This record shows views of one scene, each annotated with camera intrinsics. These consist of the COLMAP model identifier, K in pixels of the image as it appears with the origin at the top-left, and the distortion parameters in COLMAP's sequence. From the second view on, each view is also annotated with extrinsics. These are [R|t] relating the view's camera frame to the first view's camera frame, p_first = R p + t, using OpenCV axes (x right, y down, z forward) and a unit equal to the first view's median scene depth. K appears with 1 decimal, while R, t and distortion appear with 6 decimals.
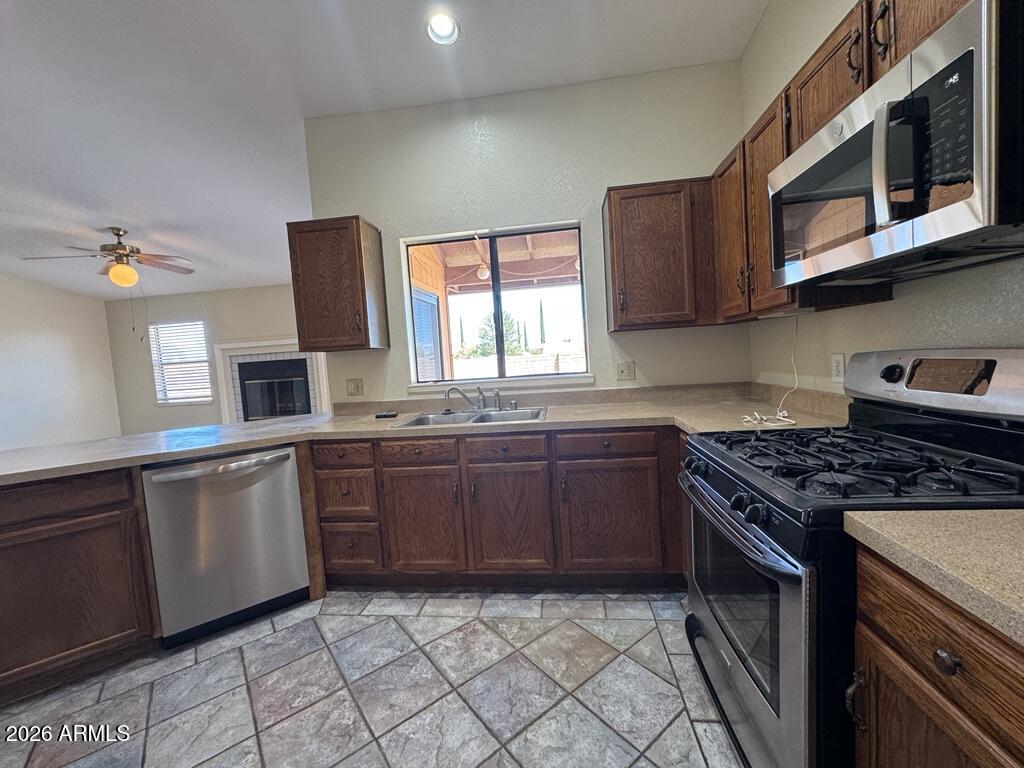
lens RADIAL K [[406.0, 0, 511.9], [0, 406.0, 383.9], [0, 0, 1]] dist [-0.001792, -0.000113]
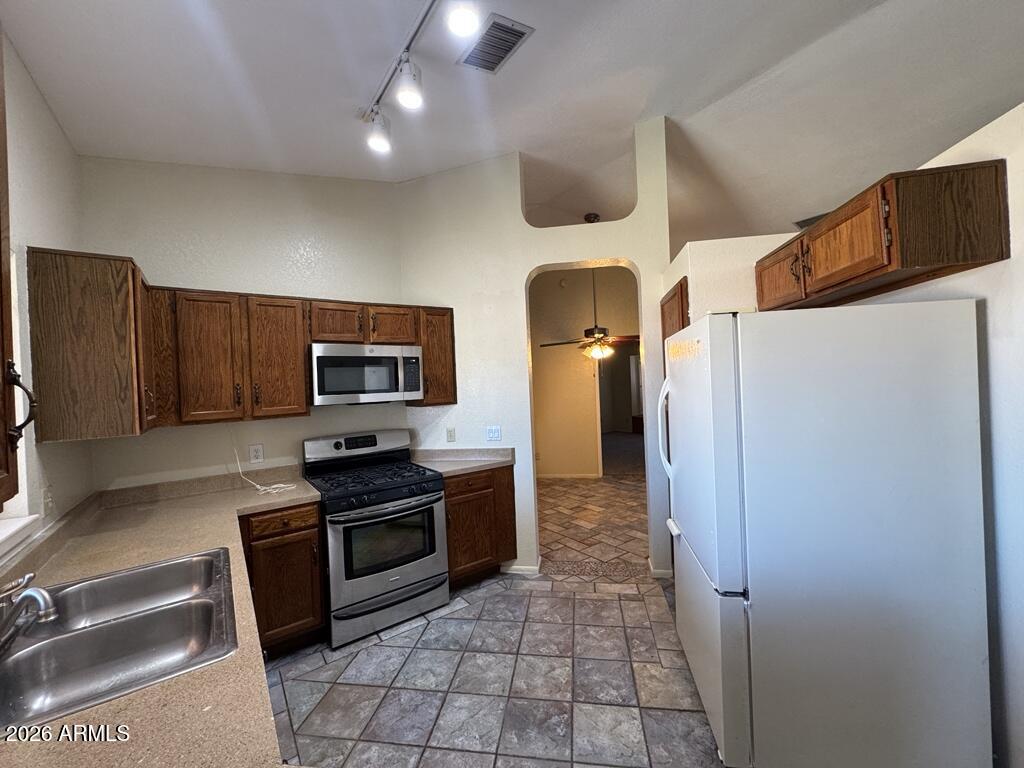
lens RADIAL K [[406.0, 0, 511.3], [0, 406.0, 382.8], [0, 0, 1]] dist [-0.001792, -0.000113]
pose [[-0.672363, 0.094457, 0.734170, -1.327109], [0.135700, 0.990745, -0.003191, -0.214968], [-0.727677, 0.097481, -0.678958, 1.636595]]
